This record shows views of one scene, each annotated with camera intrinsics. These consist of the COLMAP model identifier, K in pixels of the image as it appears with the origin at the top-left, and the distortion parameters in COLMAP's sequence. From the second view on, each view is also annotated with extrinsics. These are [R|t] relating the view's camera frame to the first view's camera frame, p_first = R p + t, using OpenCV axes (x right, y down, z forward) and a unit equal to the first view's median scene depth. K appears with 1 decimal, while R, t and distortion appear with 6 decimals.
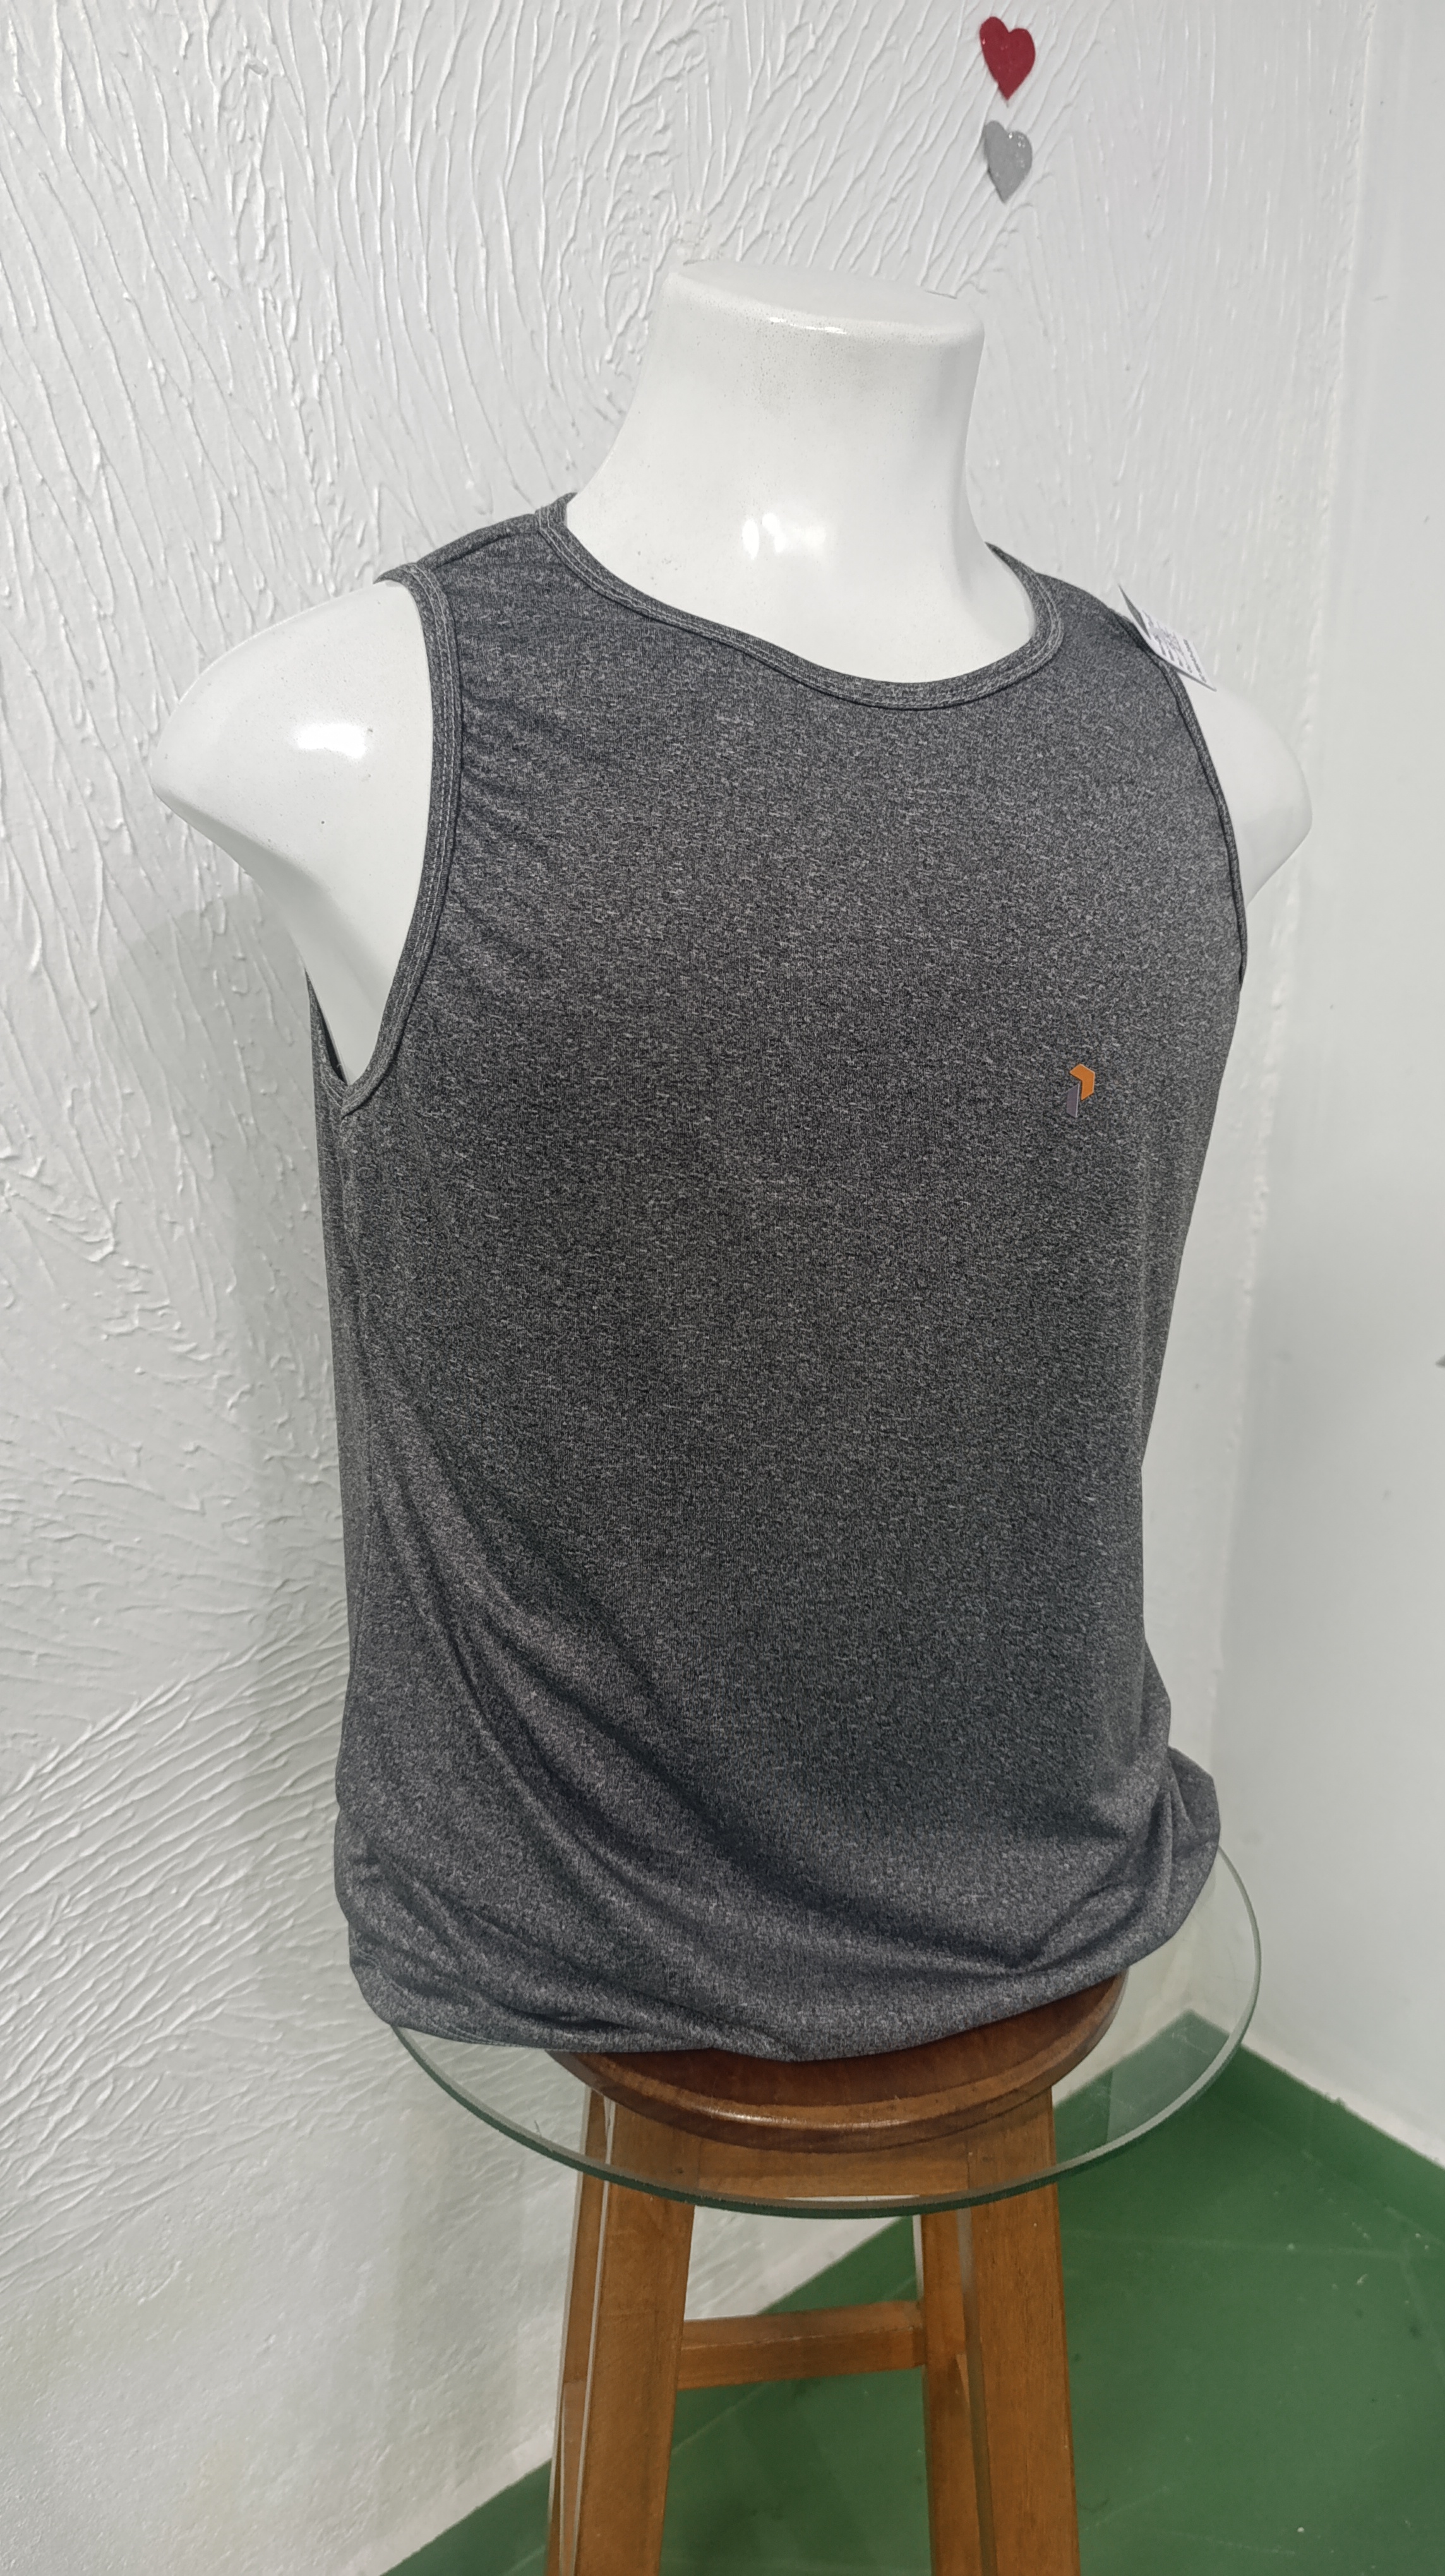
lens RADIAL K [[1863.2, 0, 731.9], [0, 1863.2, 1297.7], [0, 0, 1]] dist [0.011226, -0.036058]
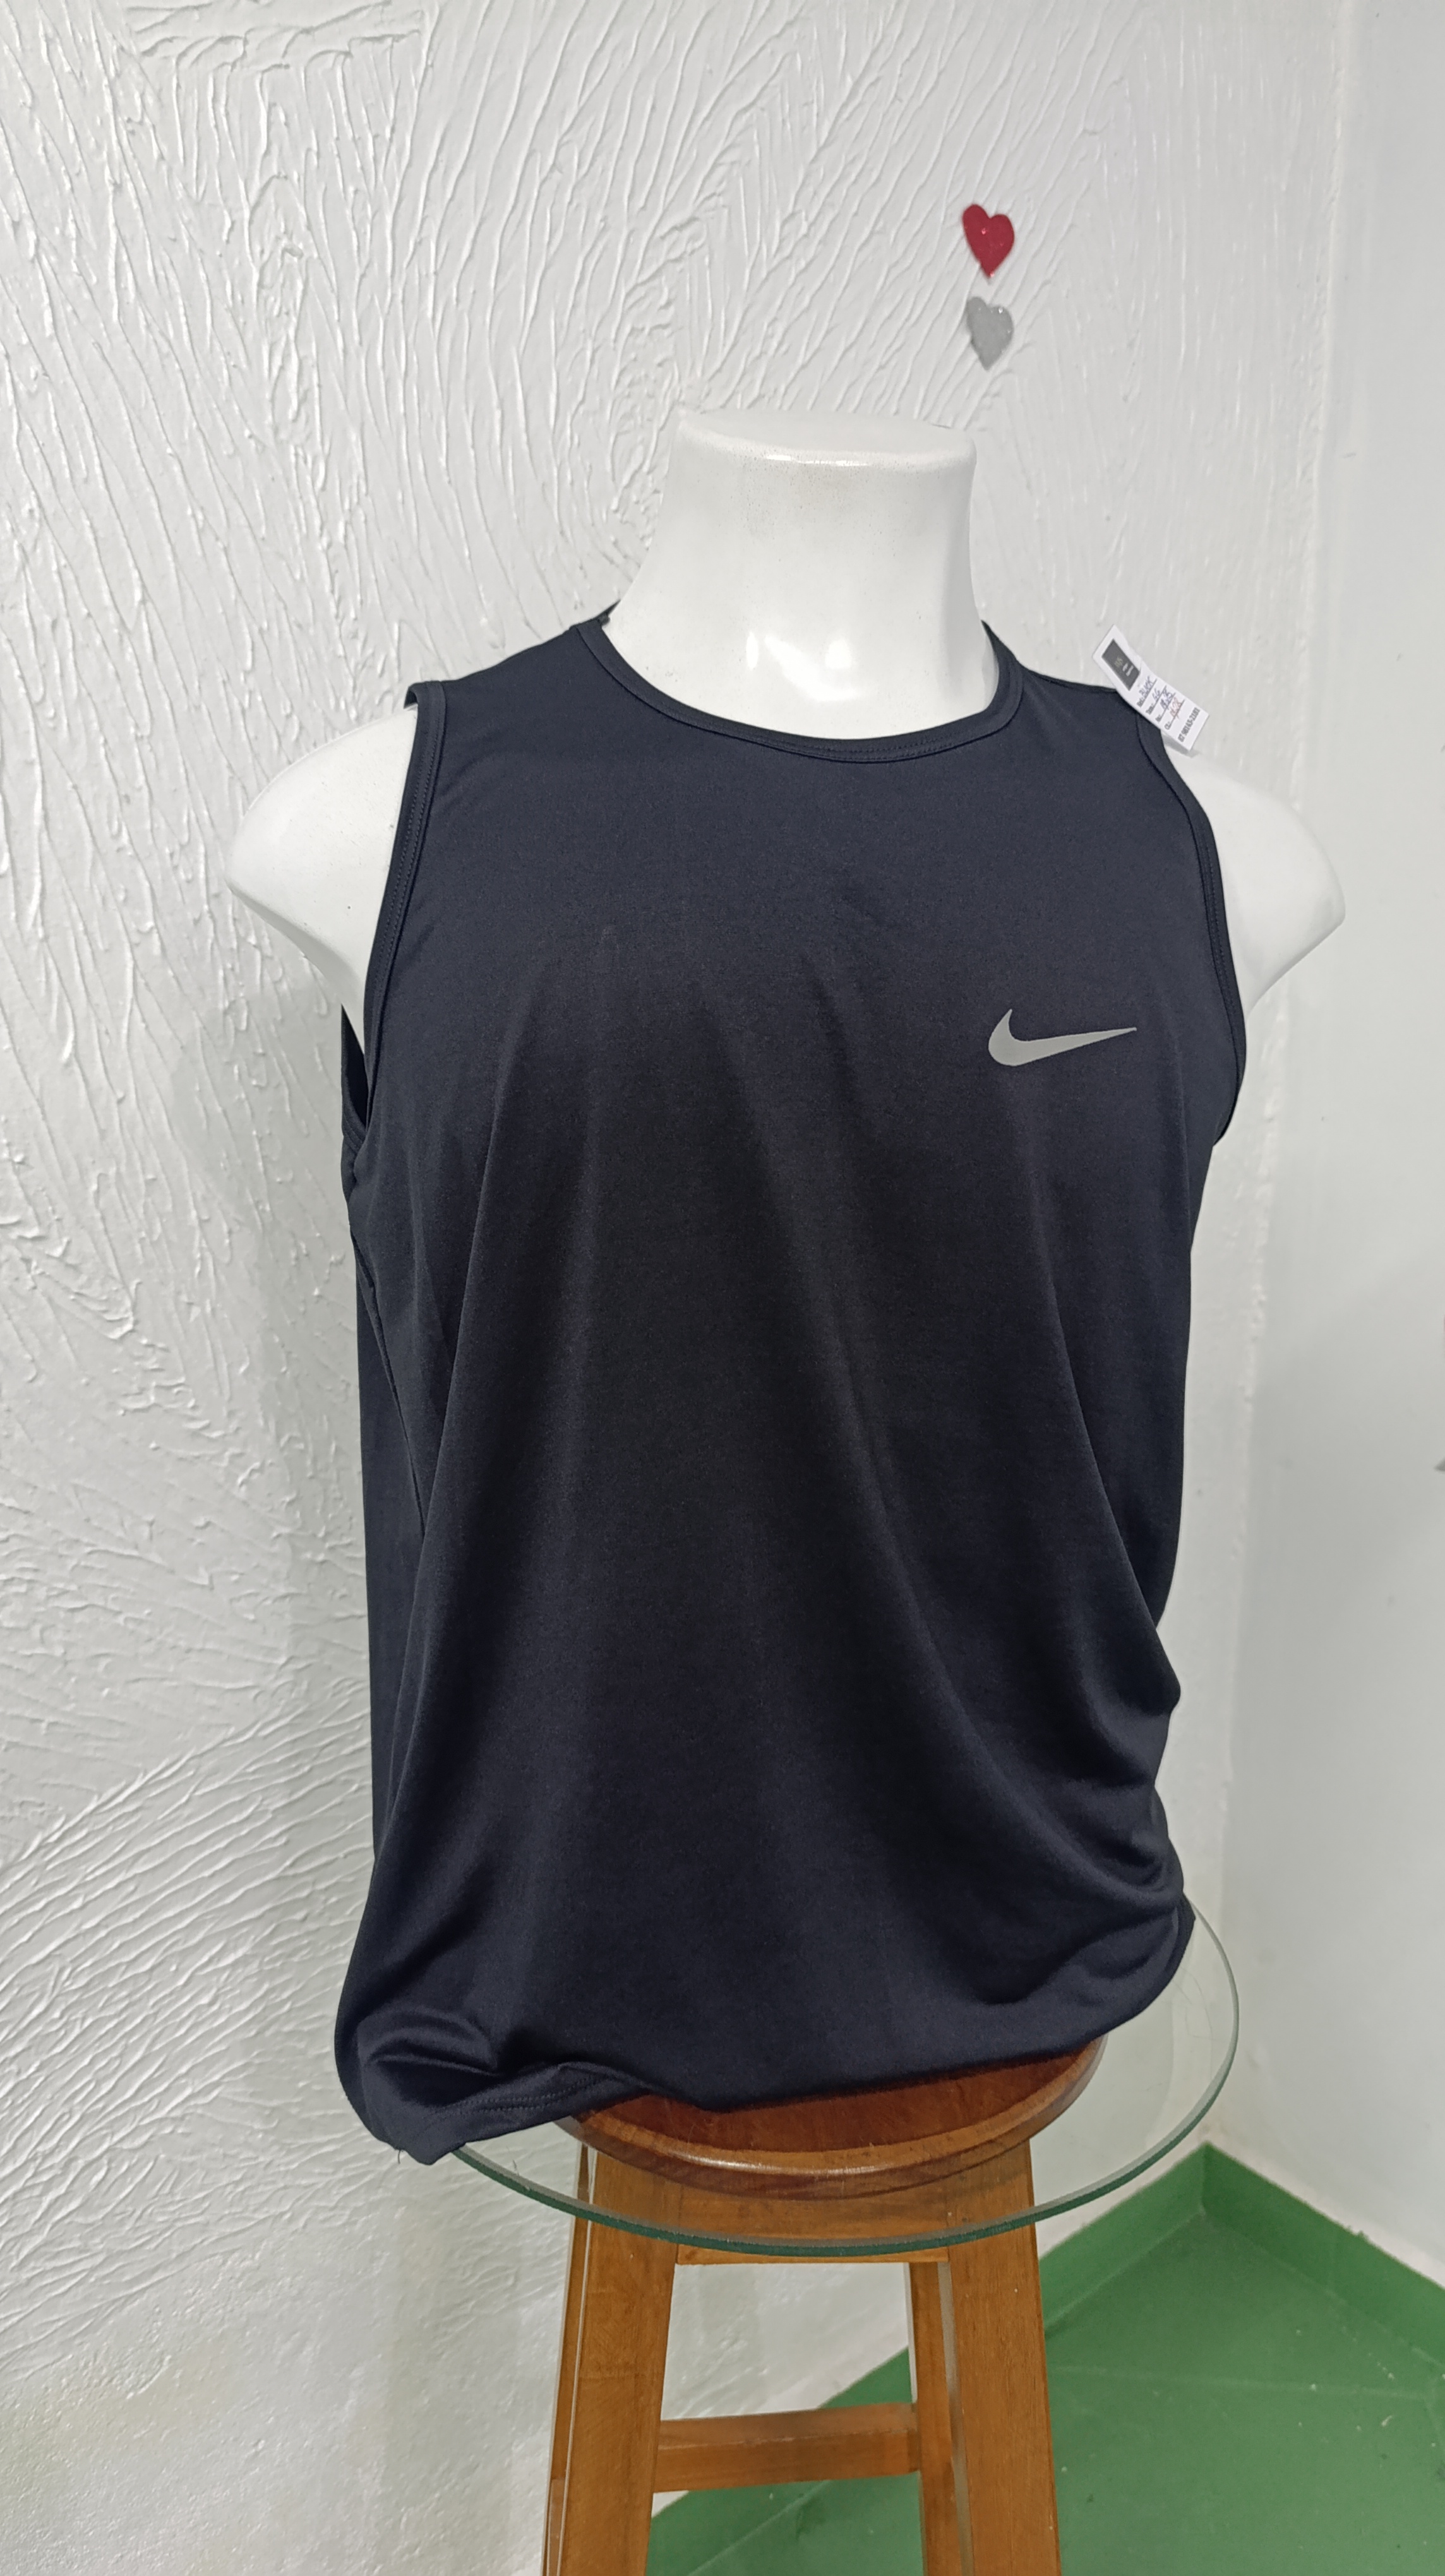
lens RADIAL K [[1863.2, 0, 718.3], [0, 1863.2, 1275.6], [0, 0, 1]] dist [0.011226, -0.036058]
pose [[0.999745, 0.001457, -0.022543, 0.019715], [-0.003452, 0.996054, -0.088677, 0.035389], [0.022325, 0.088732, 0.995805, -0.035738]]
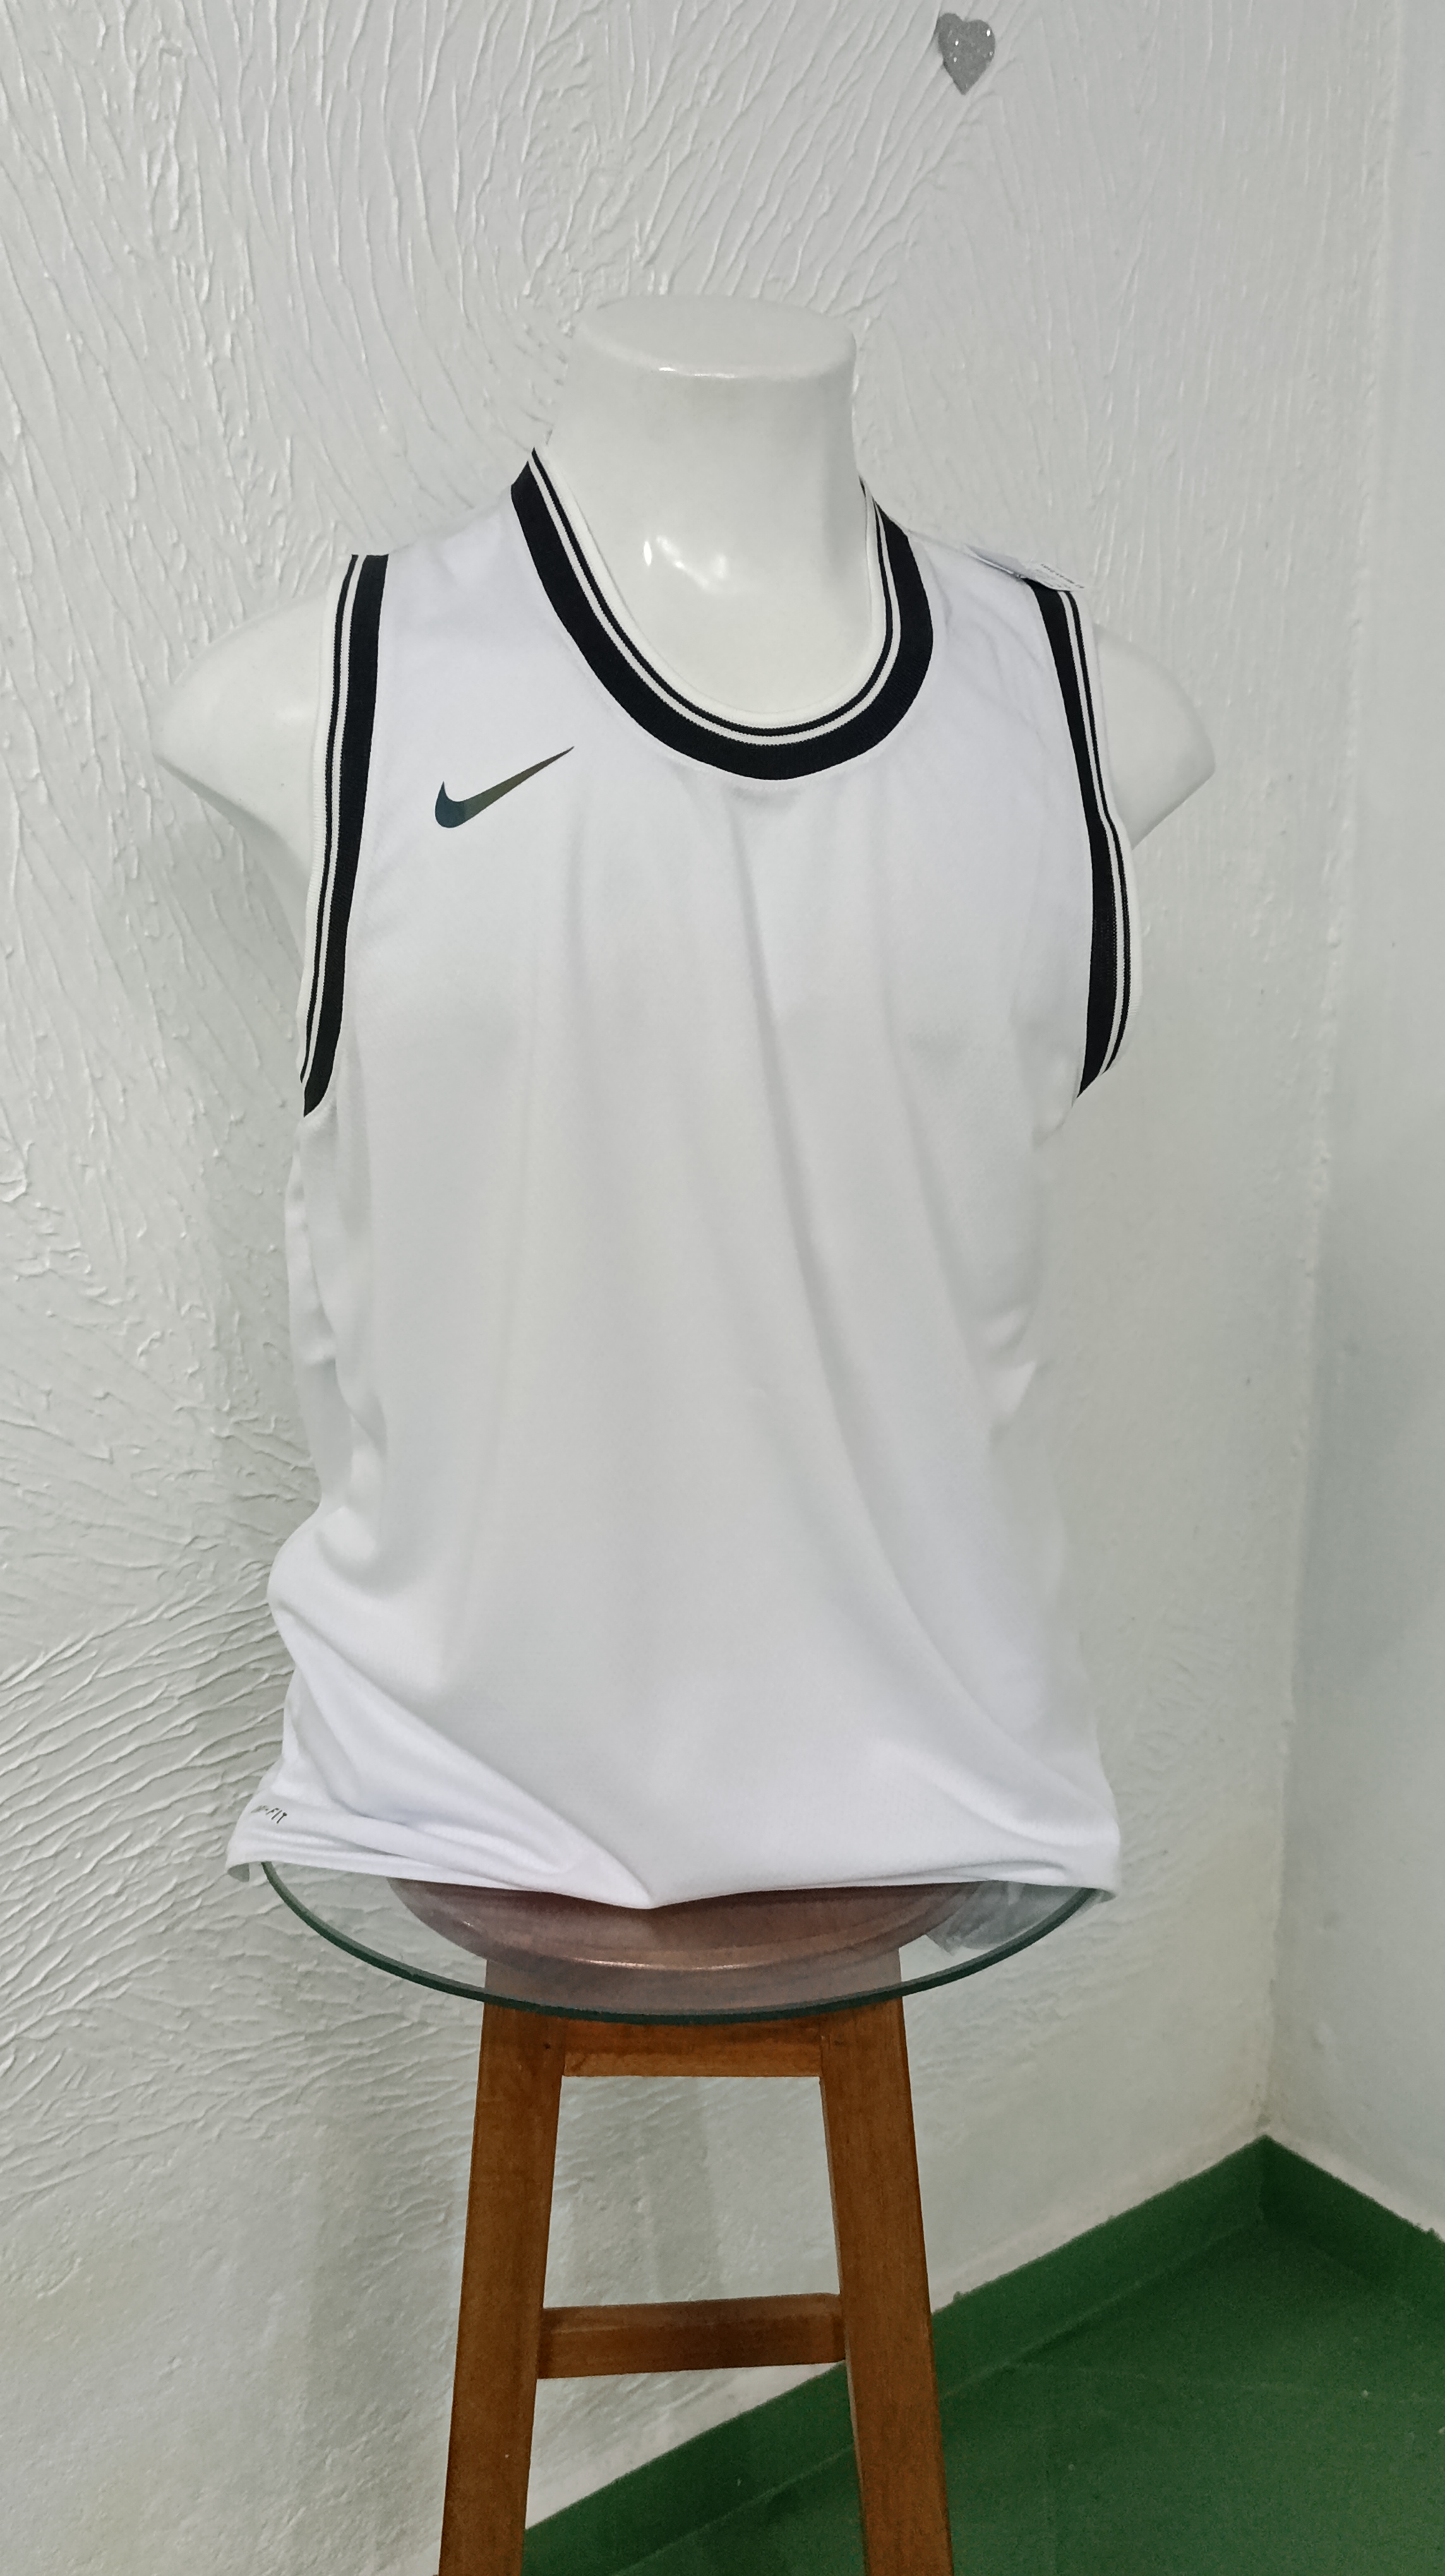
lens RADIAL K [[2619.2, 0, 722.9], [0, 2619.2, 1291.8], [0, 0, 1]] dist [0.003342, 0.000000]
pose [[0.998664, 0.001882, -0.051646, 0.115437], [-0.003125, 0.999707, -0.023991, 0.059937], [0.051586, 0.024121, 0.998377, -0.384766]]
